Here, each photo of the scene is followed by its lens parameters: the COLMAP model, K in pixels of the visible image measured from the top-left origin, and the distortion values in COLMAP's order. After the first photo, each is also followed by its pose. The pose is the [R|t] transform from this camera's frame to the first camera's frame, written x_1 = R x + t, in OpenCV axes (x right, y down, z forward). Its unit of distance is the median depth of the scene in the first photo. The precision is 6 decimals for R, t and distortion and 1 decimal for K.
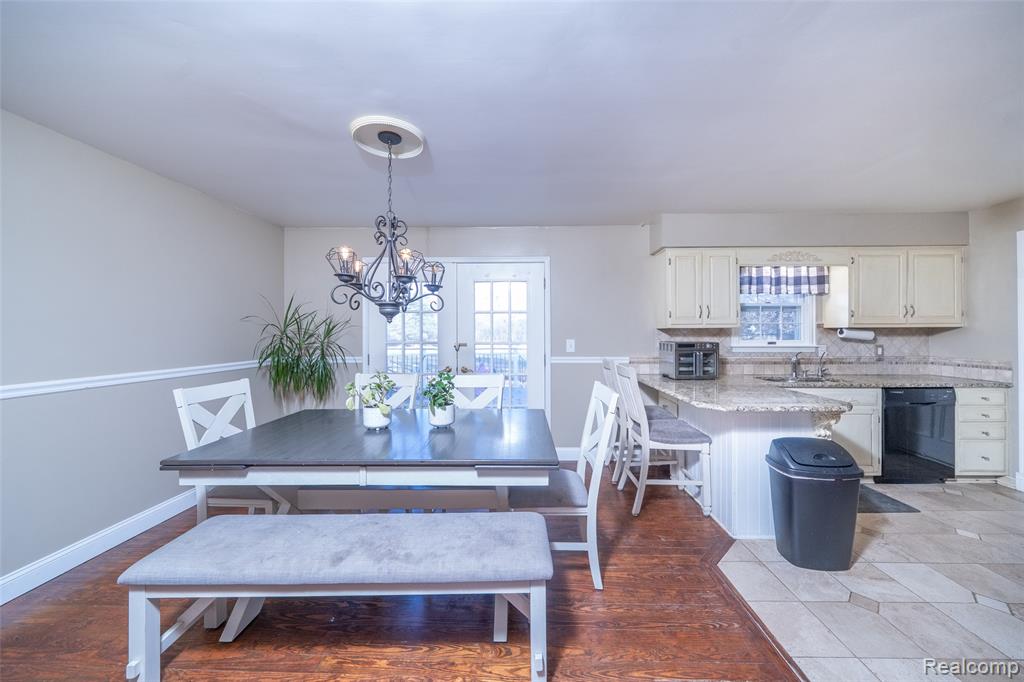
lens RADIAL K [[359.1, 0, 524.7], [0, 359.1, 331.3], [0, 0, 1]] dist [-0.001094, -0.000291]
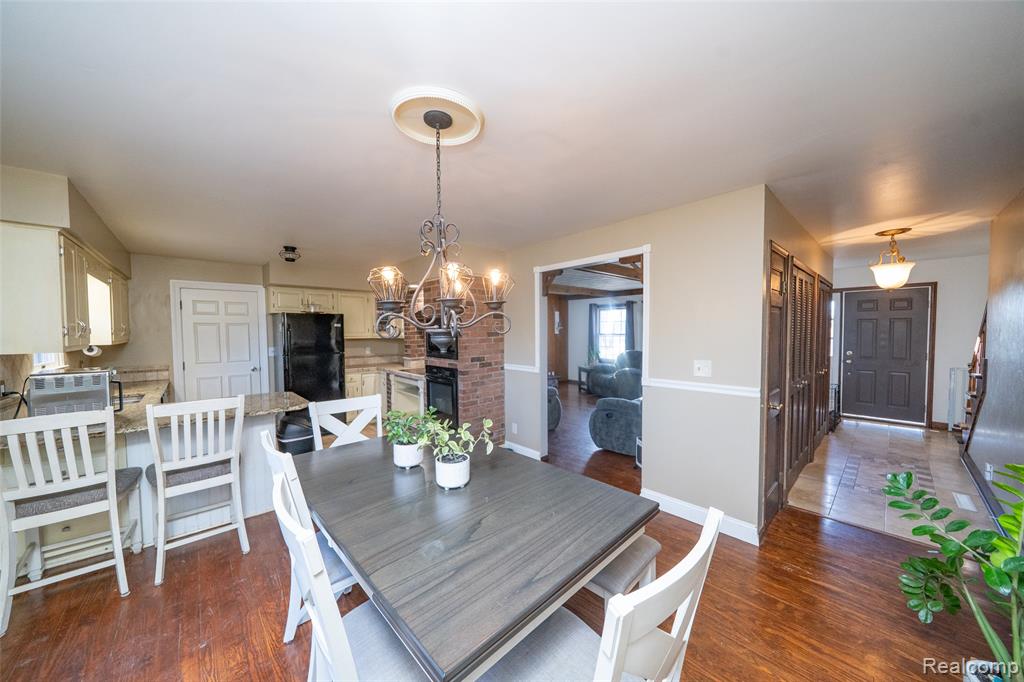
lens RADIAL K [[350.1, 0, 512.0], [0, 350.1, 341.0], [0, 0, 1]] dist [-0.001231, -0.000300]
pose [[-0.680764, -0.015489, 0.732339, -0.595578], [0.007728, 0.999569, 0.028325, -0.039699], [-0.732462, 0.024942, -0.680350, 0.805078]]
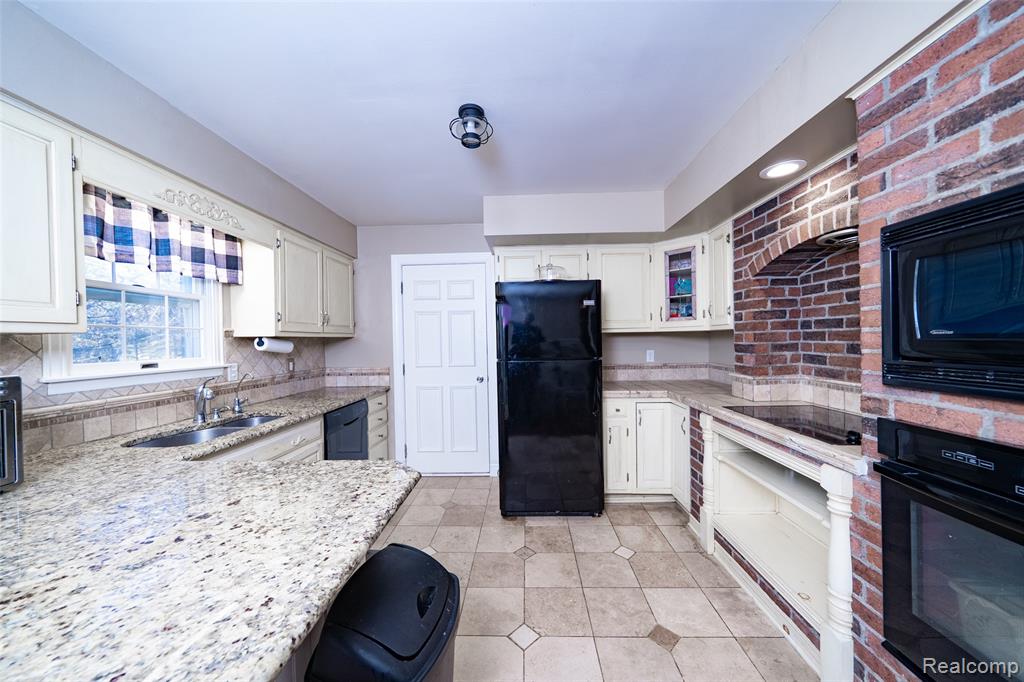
lens RADIAL K [[350.1, 0, 512.0], [0, 350.1, 341.0], [0, 0, 1]] dist [-0.001231, -0.000300]
pose [[0.023731, -0.000400, 0.999718, 0.213381], [0.015320, 0.999883, 0.000036, 0.005852], [-0.999601, 0.015315, 0.023734, 0.495645]]
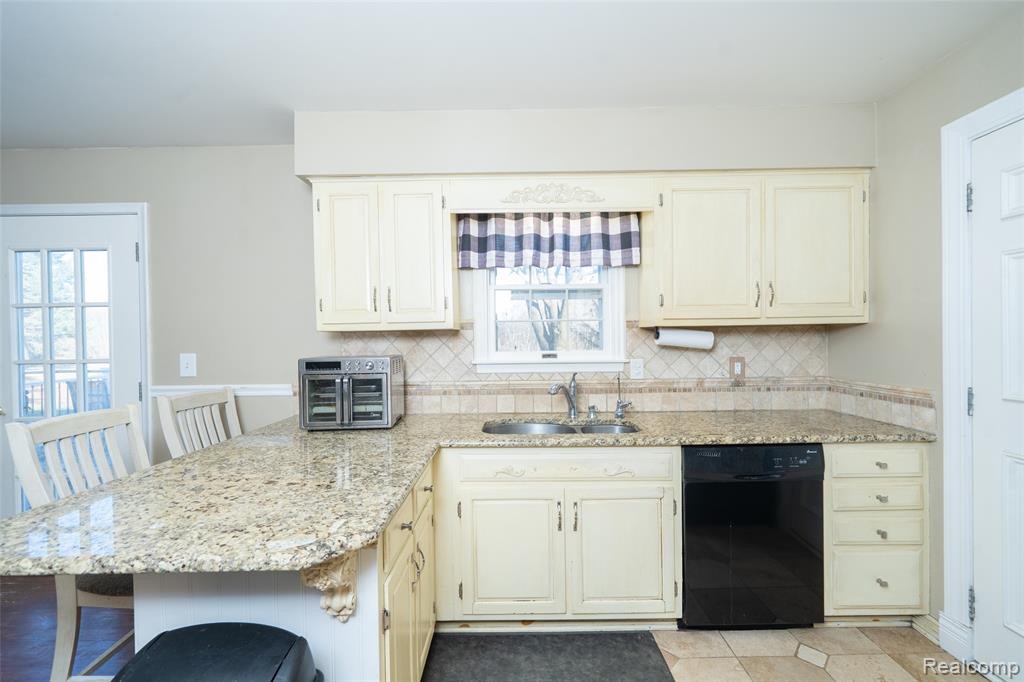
lens RADIAL K [[431.4, 0, 512.0], [0, 431.4, 341.0], [0, 0, 1]] dist [-0.000847, -0.000031]
pose [[0.999858, -0.011018, 0.012739, 0.655315], [0.010899, 0.999896, 0.009400, 0.003025], [-0.012842, -0.009260, 0.999875, 0.348433]]
